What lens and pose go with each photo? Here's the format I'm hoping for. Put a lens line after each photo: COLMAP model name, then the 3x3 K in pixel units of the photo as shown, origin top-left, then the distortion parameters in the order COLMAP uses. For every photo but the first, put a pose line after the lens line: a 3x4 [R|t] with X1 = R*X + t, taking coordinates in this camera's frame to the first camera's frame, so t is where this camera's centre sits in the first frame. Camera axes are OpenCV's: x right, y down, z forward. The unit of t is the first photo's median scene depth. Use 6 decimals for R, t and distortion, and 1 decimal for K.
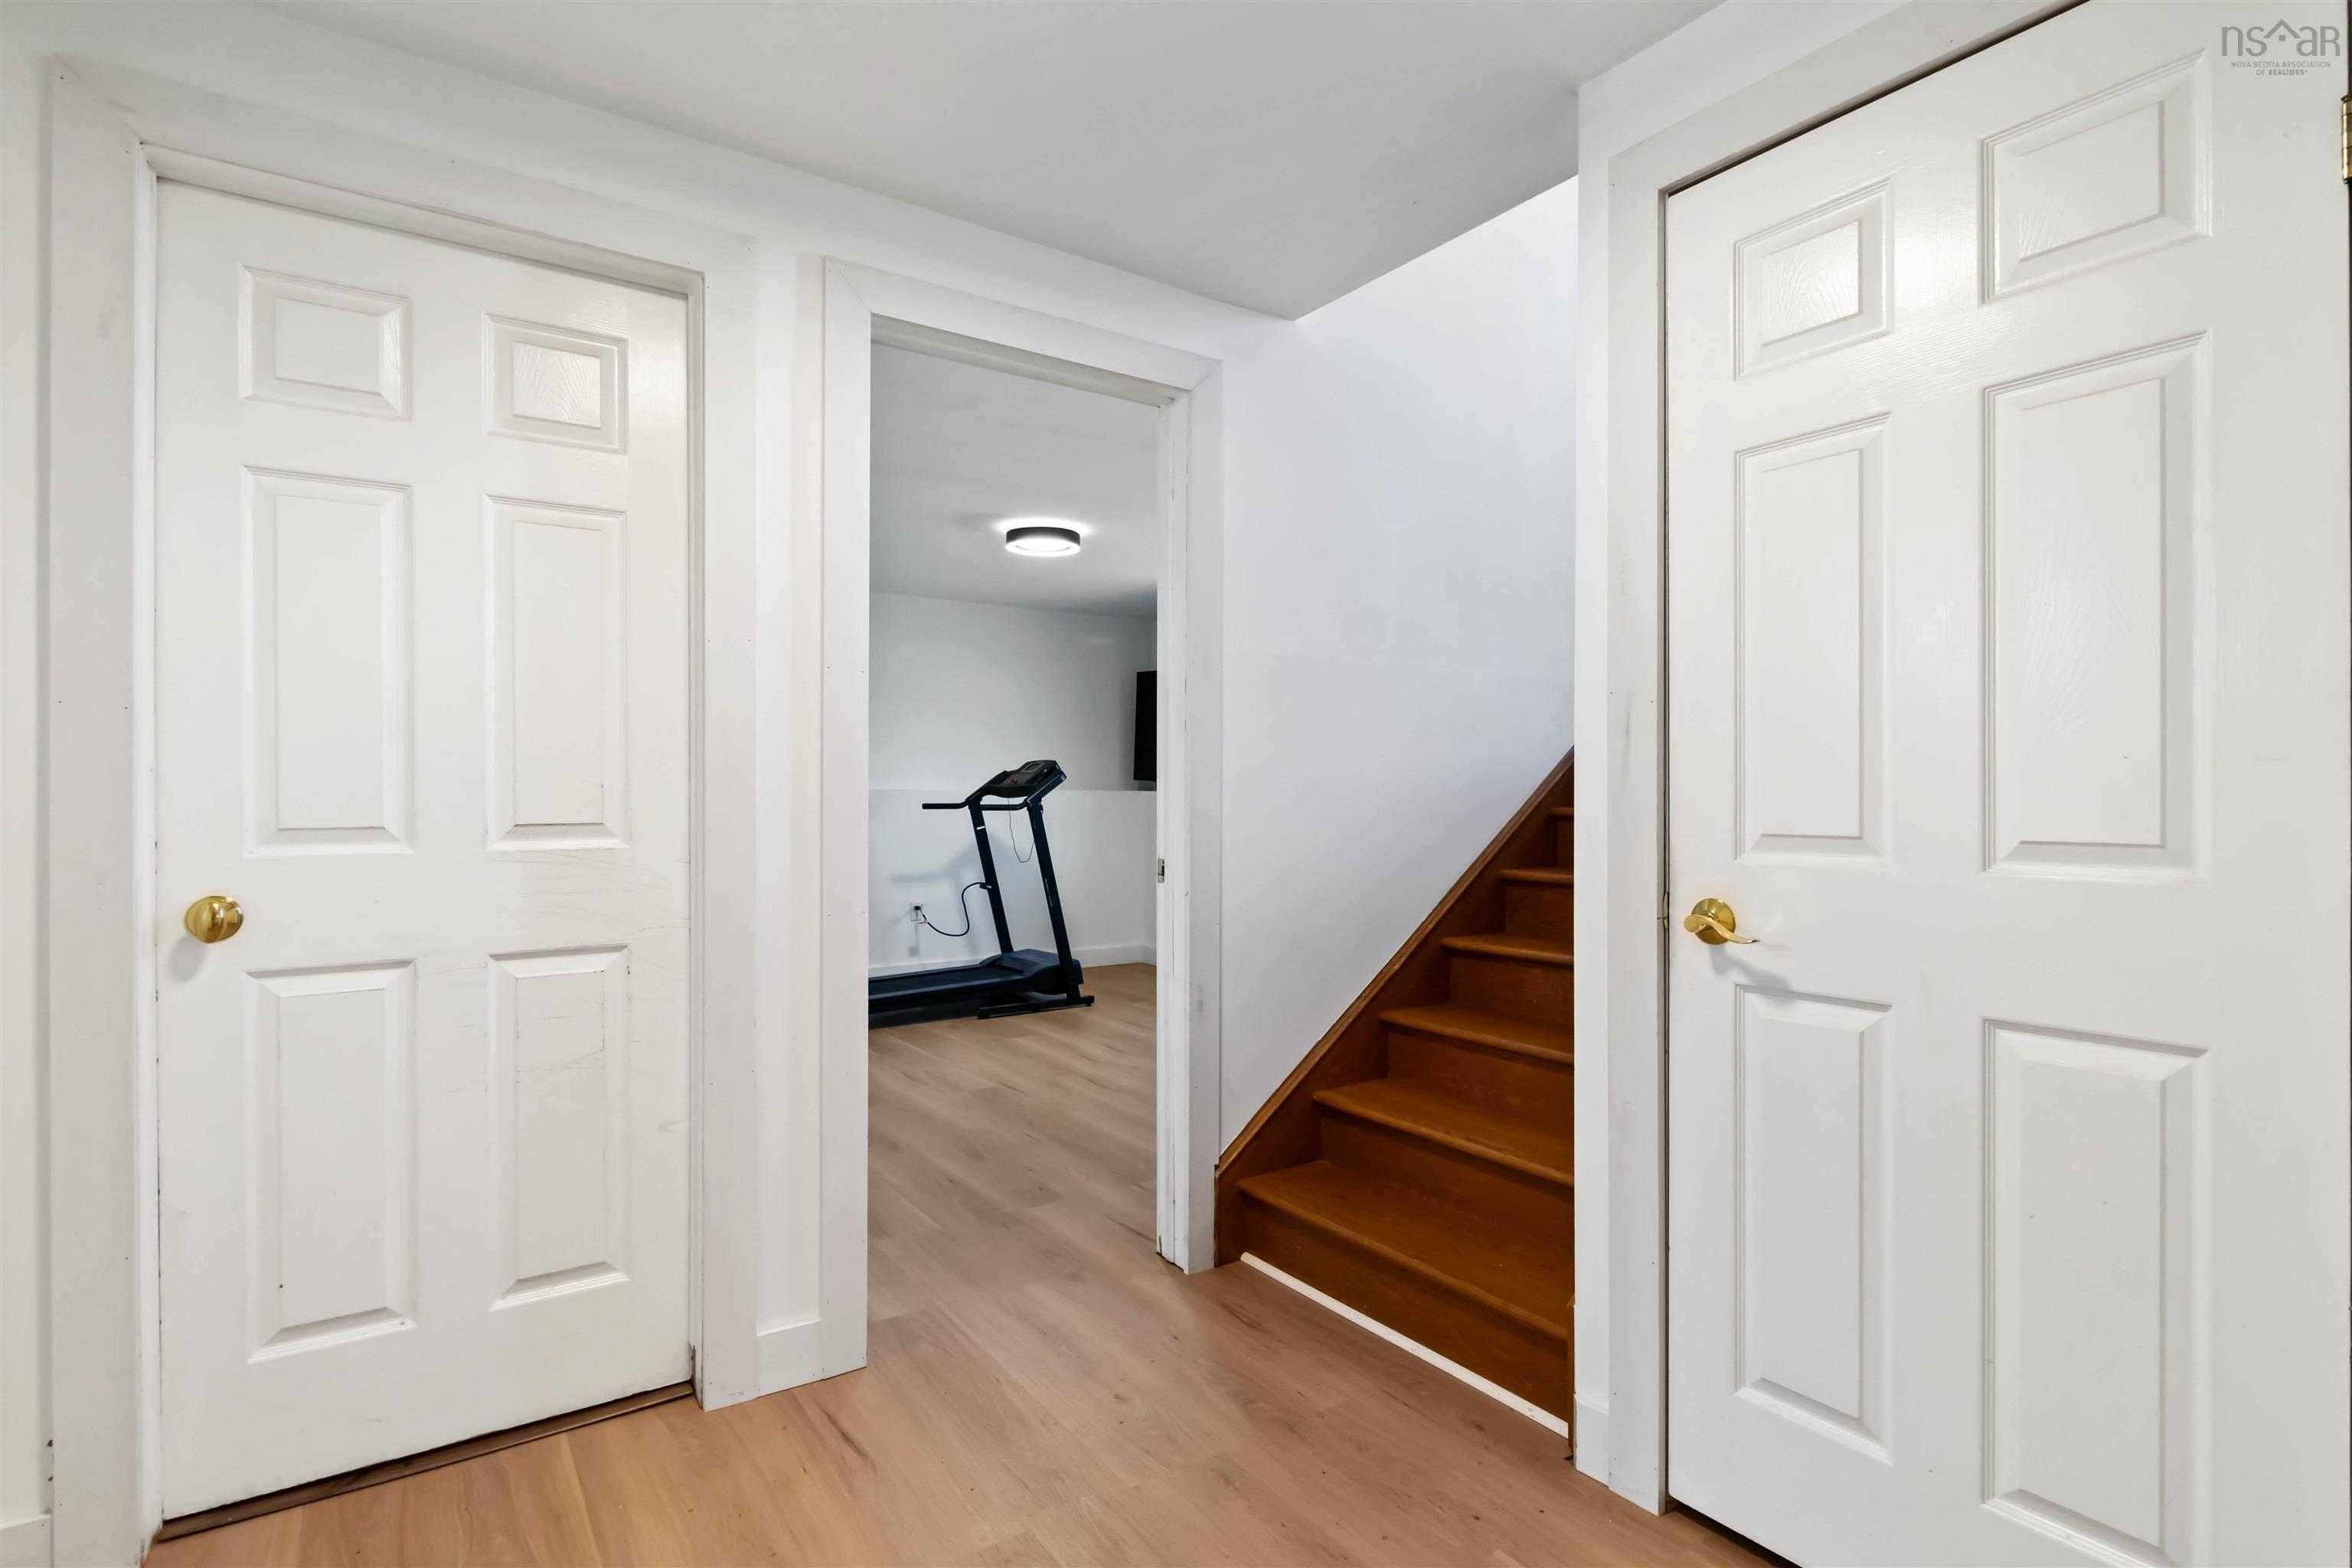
lens RADIAL K [[1161.4, 0, 1178.0], [0, 1161.4, 794.7], [0, 0, 1]] dist [-0.000316, -0.001736]
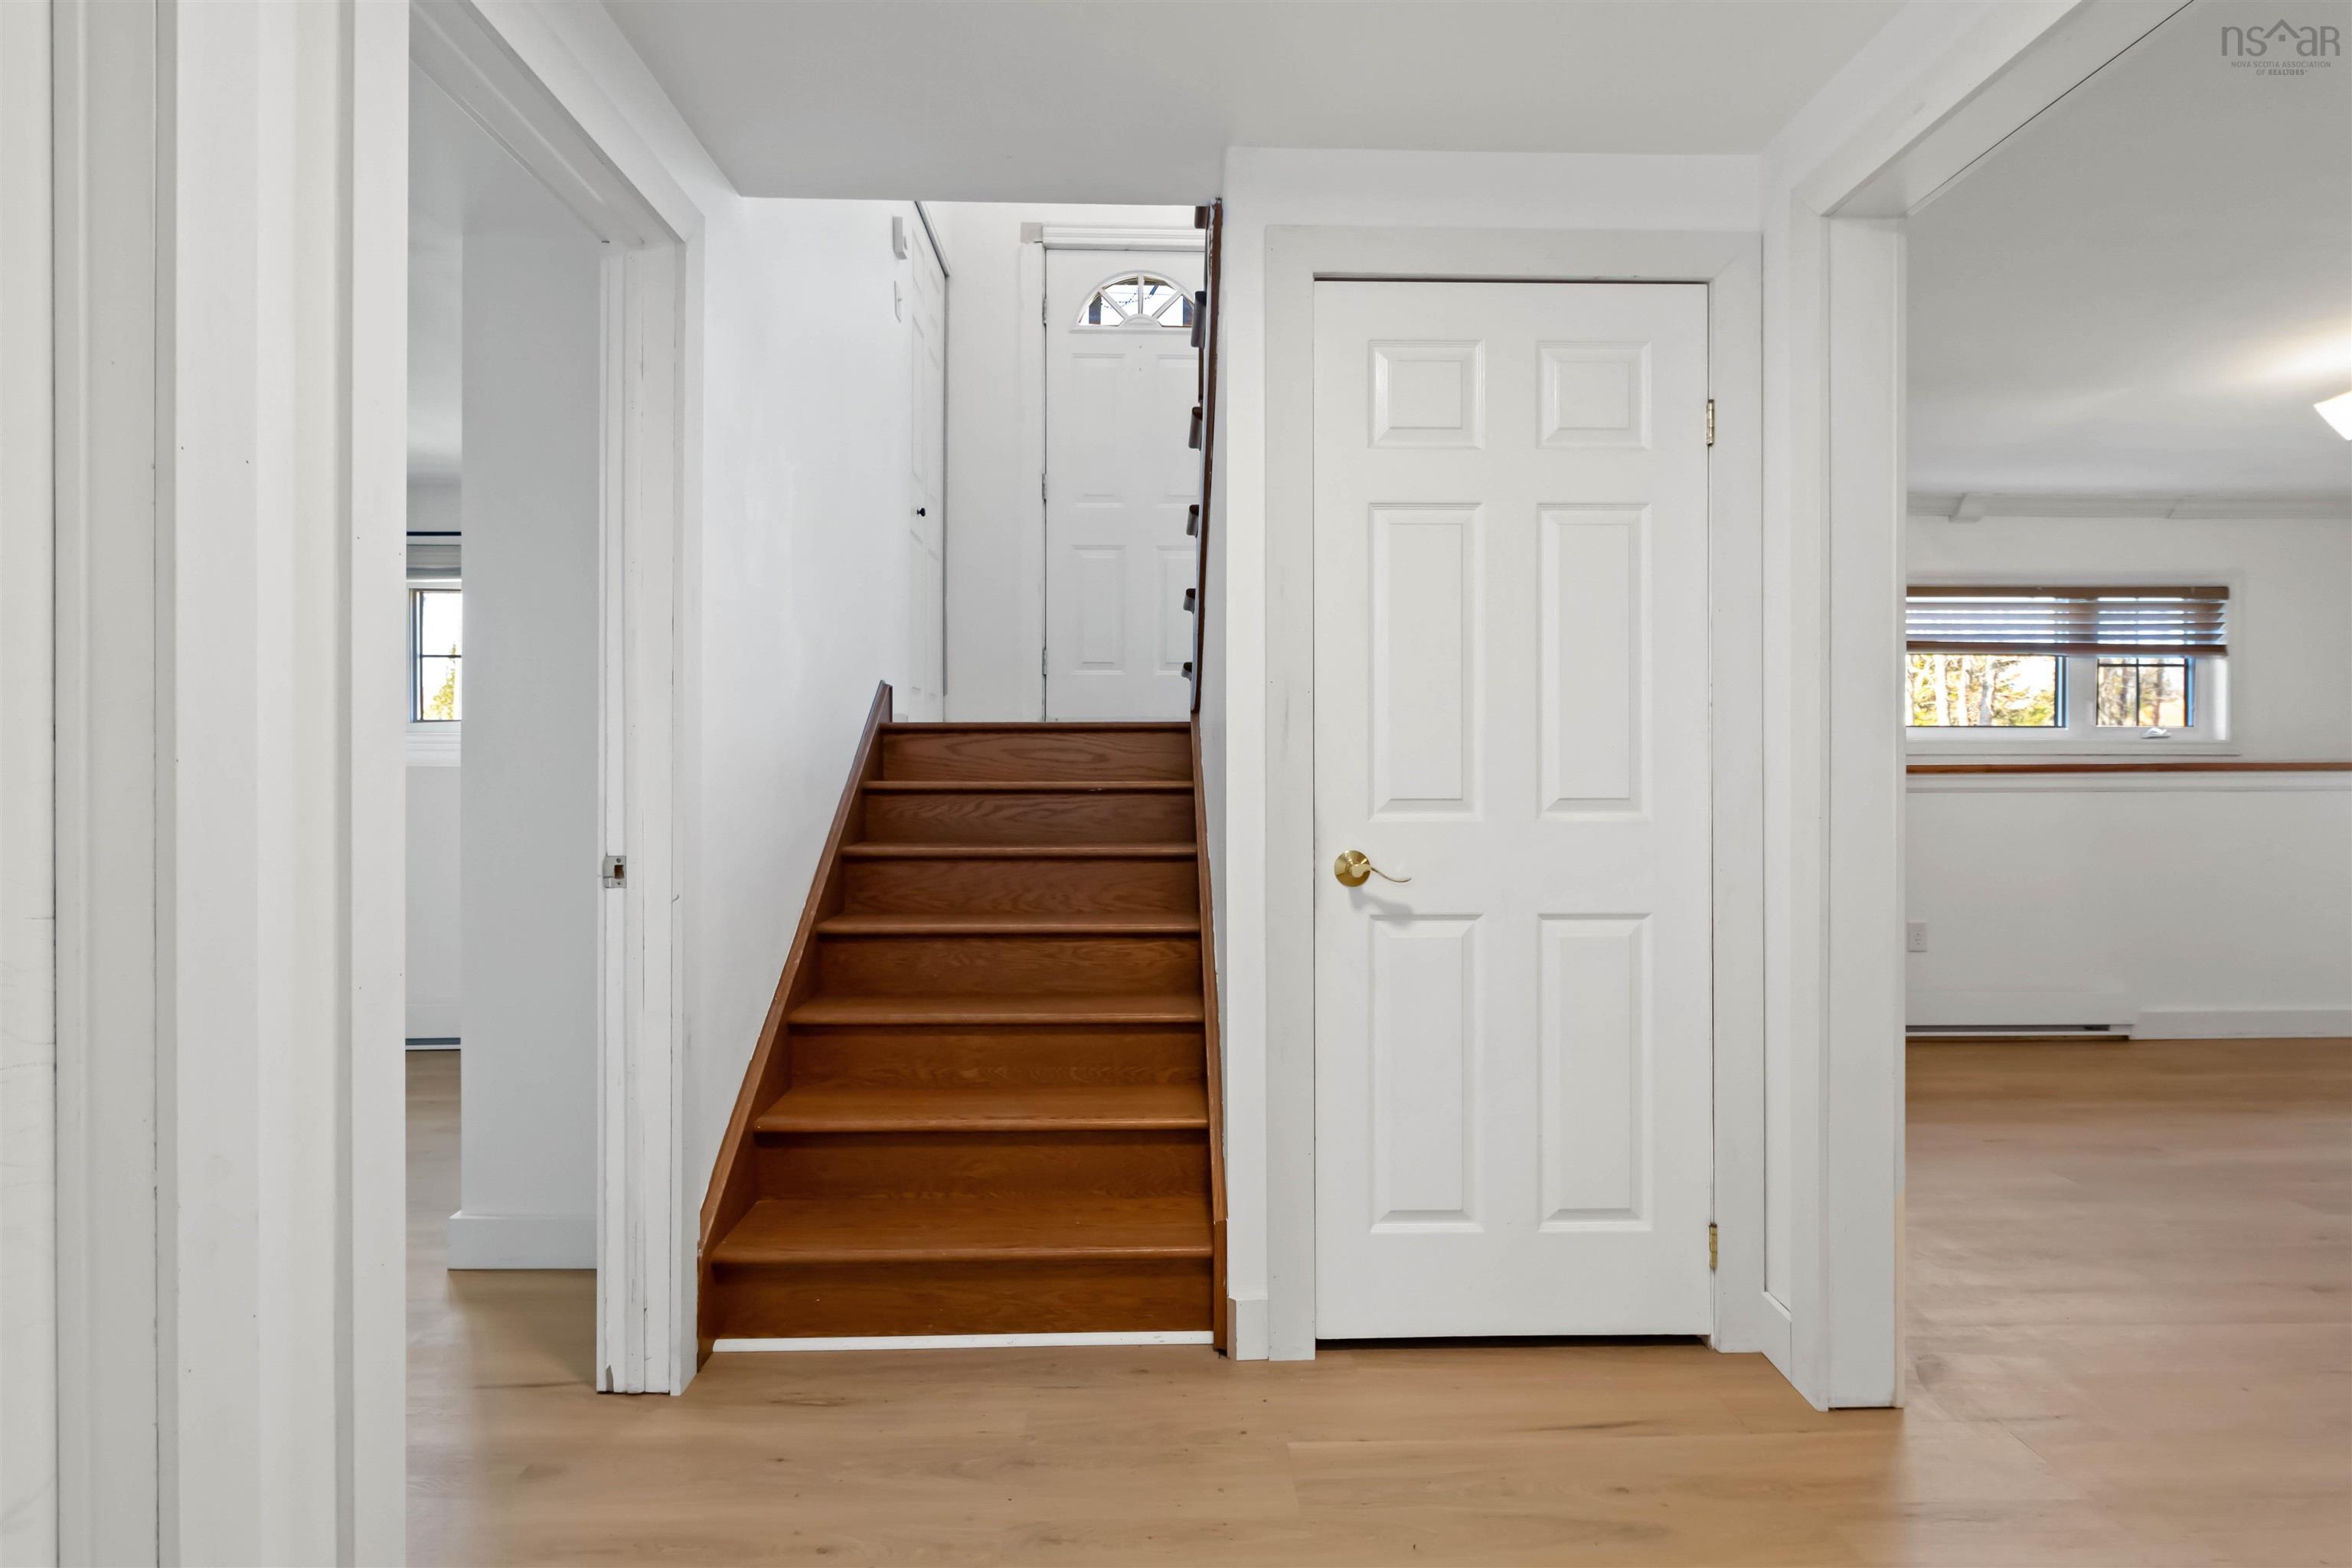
lens RADIAL K [[1161.4, 0, 1178.7], [0, 1161.4, 767.8], [0, 0, 1]] dist [-0.000316, -0.001736]
pose [[0.534177, 0.000463, 0.845373, -0.667800], [-0.000204, 1.000000, -0.000419, -0.000376], [-0.845373, 0.000051, 0.534177, 0.450546]]
